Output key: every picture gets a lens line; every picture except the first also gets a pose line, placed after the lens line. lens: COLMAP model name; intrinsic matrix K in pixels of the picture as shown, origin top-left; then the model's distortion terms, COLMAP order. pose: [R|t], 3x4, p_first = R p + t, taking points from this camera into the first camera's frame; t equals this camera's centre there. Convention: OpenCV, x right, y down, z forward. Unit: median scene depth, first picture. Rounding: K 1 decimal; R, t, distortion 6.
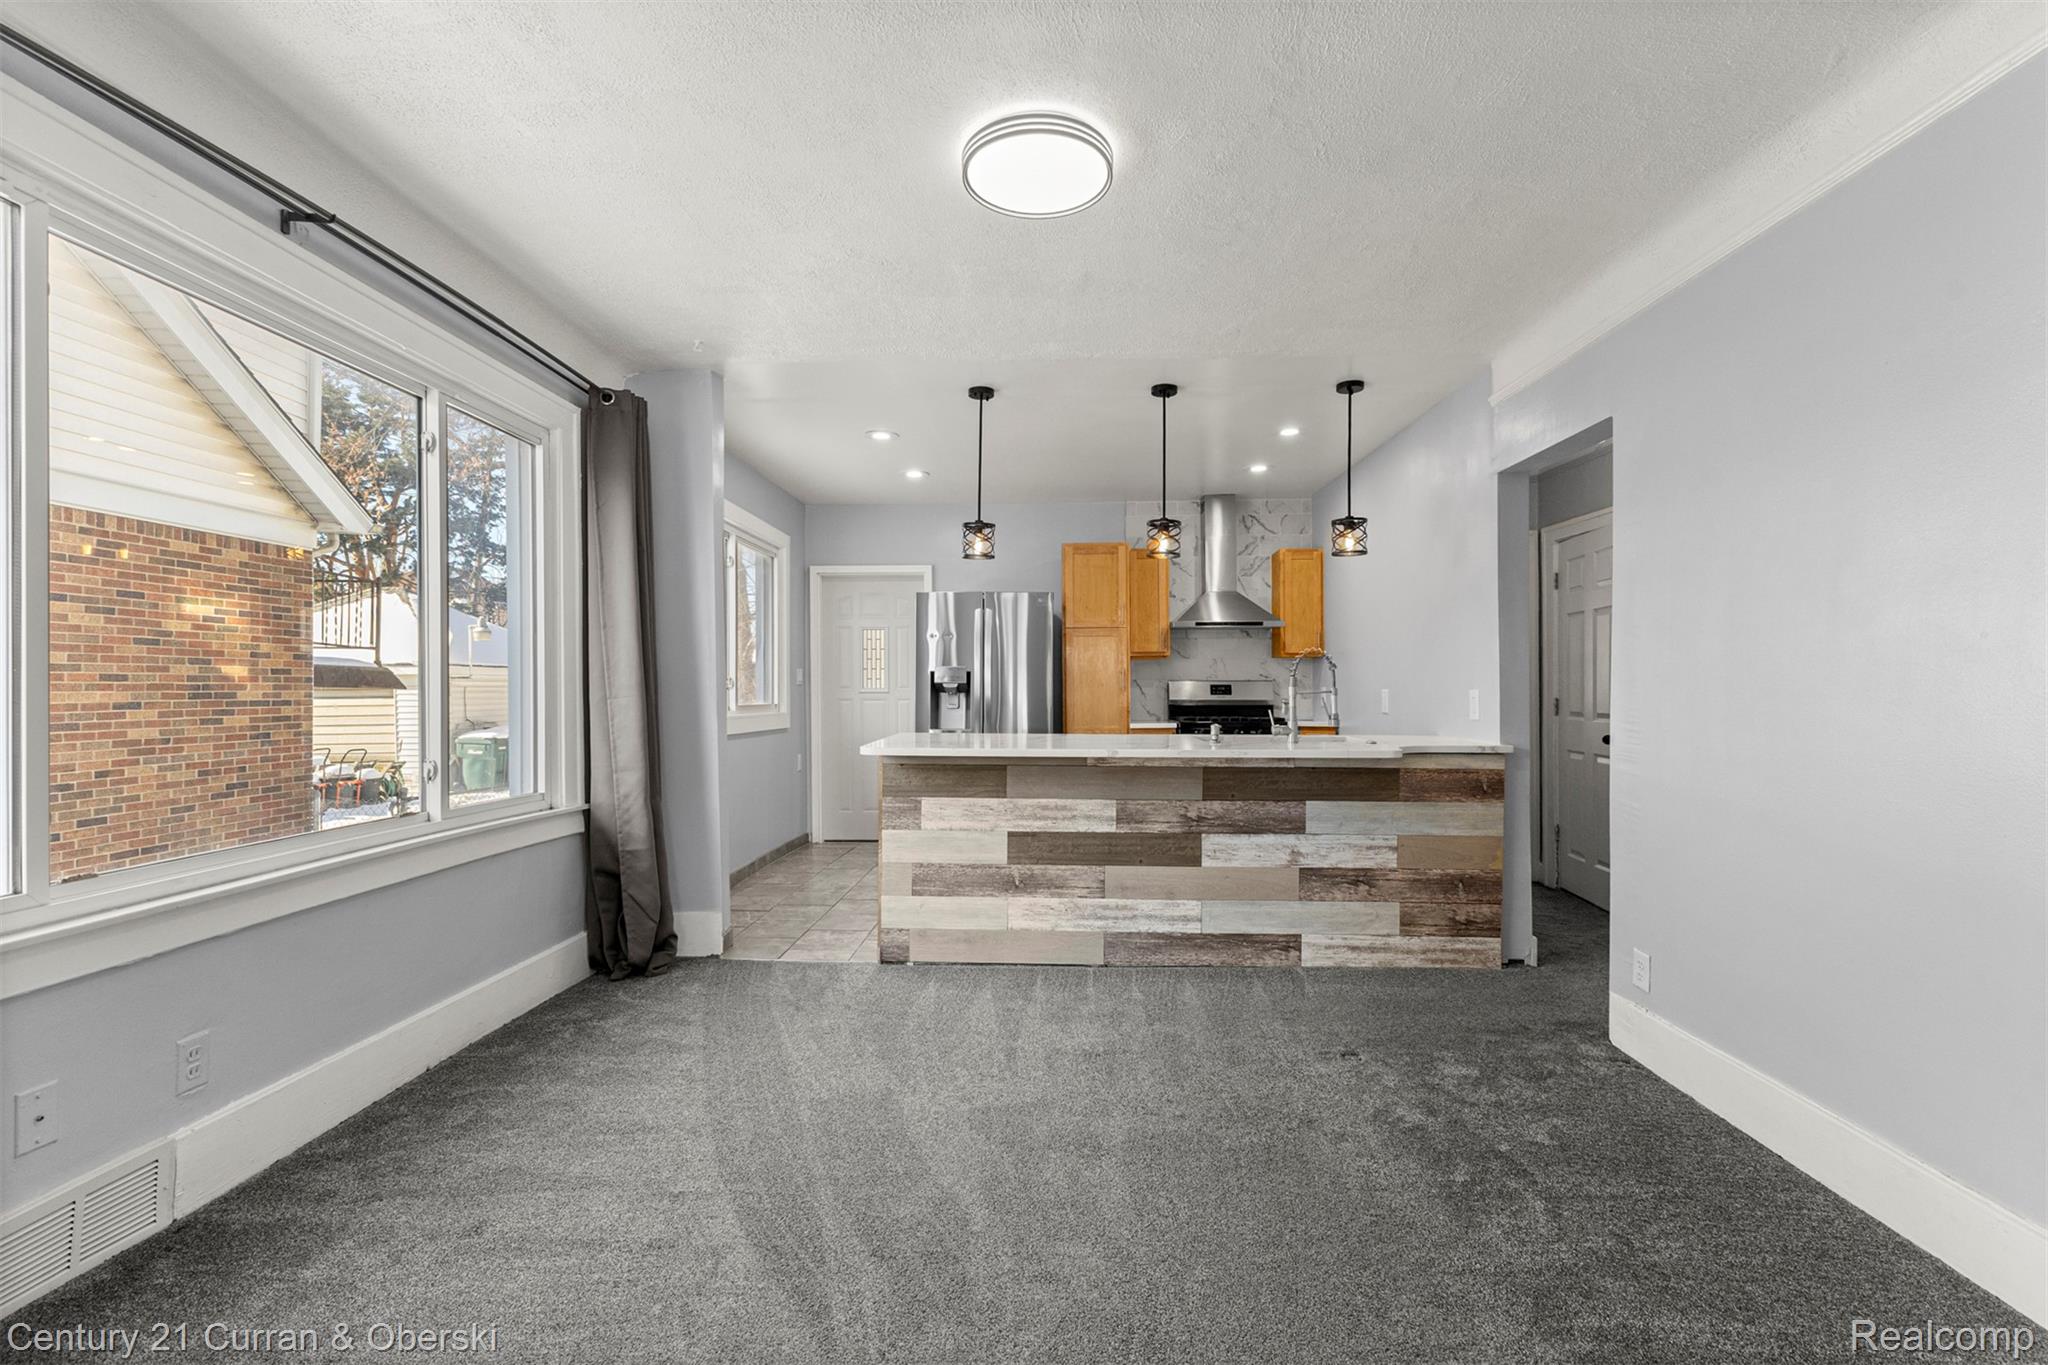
lens RADIAL K [[889.3, 0, 1043.2], [0, 889.3, 696.1], [0, 0, 1]] dist [0.006083, -0.000783]
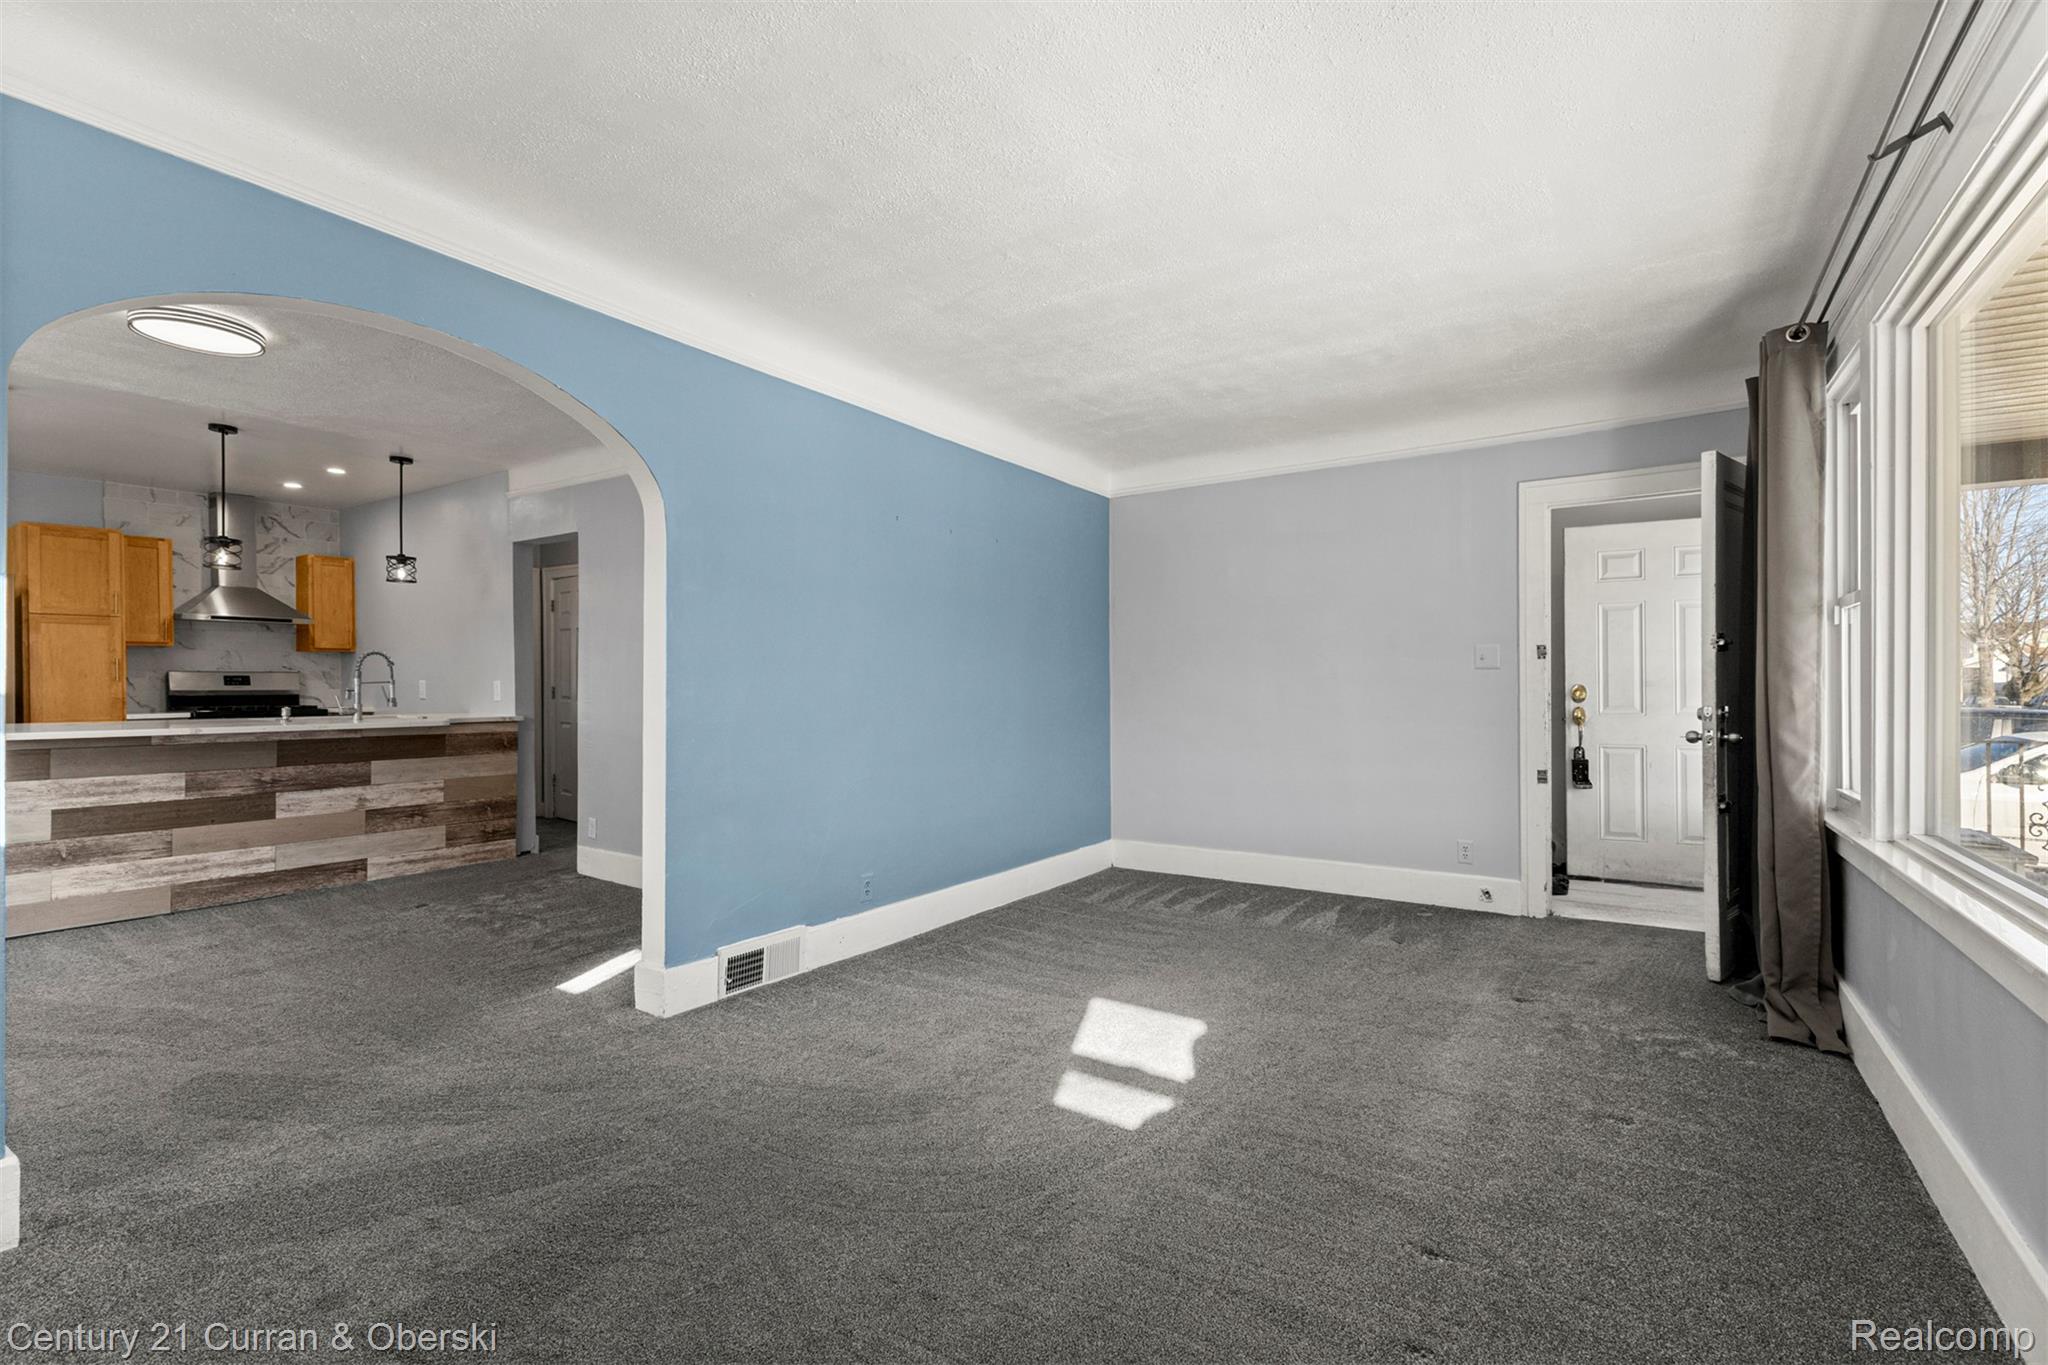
lens RADIAL K [[889.3, 0, 1029.5], [0, 889.3, 683.7], [0, 0, 1]] dist [0.006083, -0.000783]
pose [[0.536422, -0.000081, 0.843950, -0.322381], [0.004358, 0.999987, -0.002674, 0.005840], [-0.843939, 0.005113, 0.536416, -0.600982]]
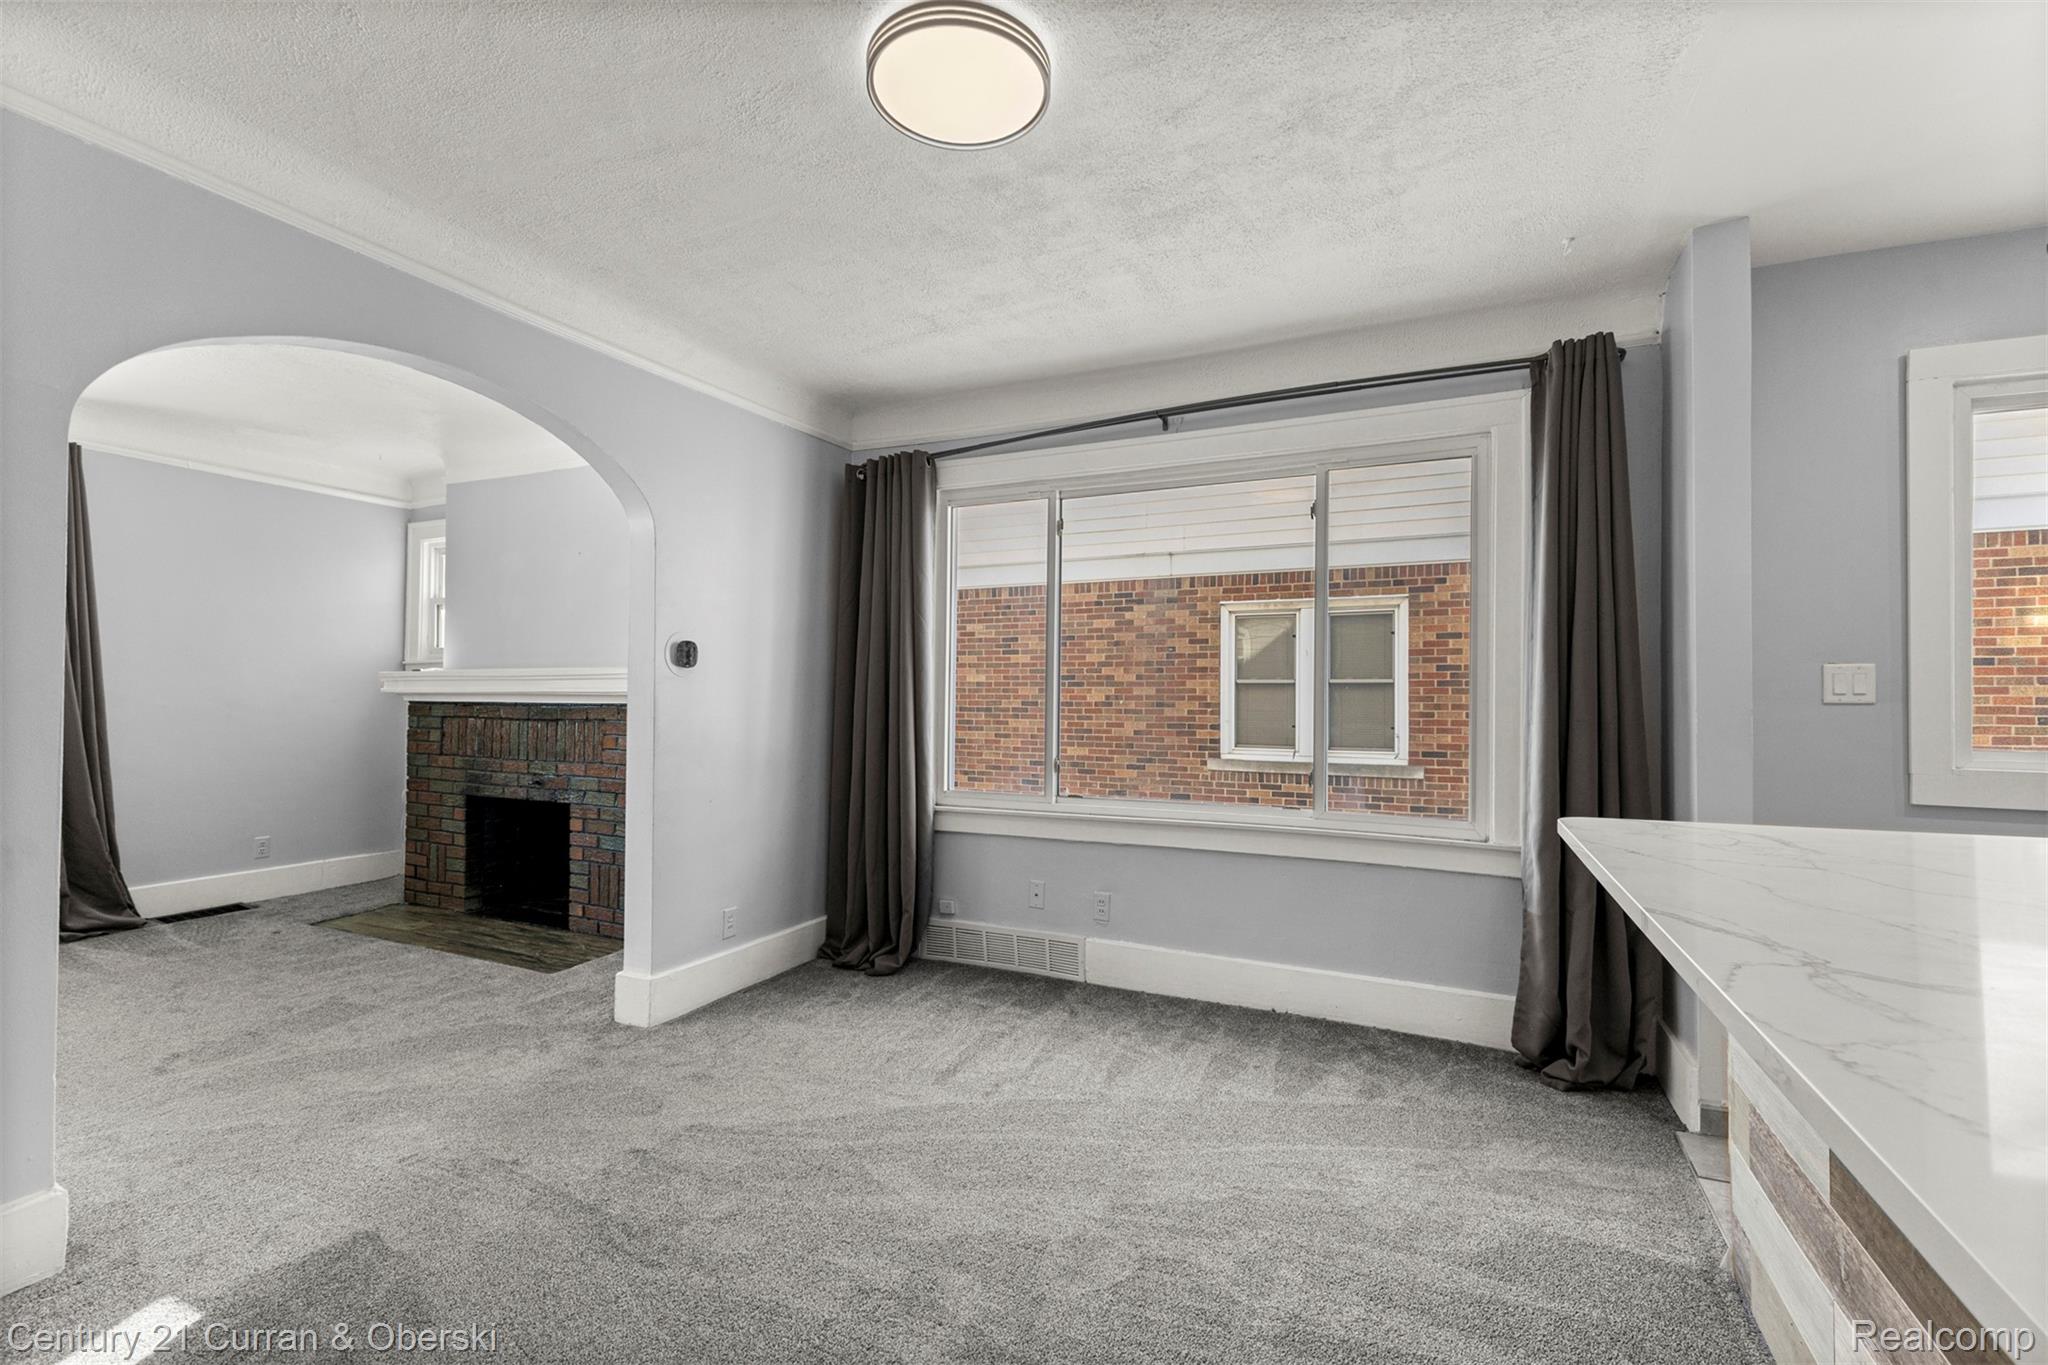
lens RADIAL K [[889.3, 0, 1044.0], [0, 889.3, 682.6], [0, 0, 1]] dist [0.006083, -0.000783]
pose [[-0.401407, -0.021988, -0.915636, 0.468123], [-0.015446, 0.999732, -0.017235, -0.014987], [0.915769, 0.007225, -0.401640, 0.931909]]
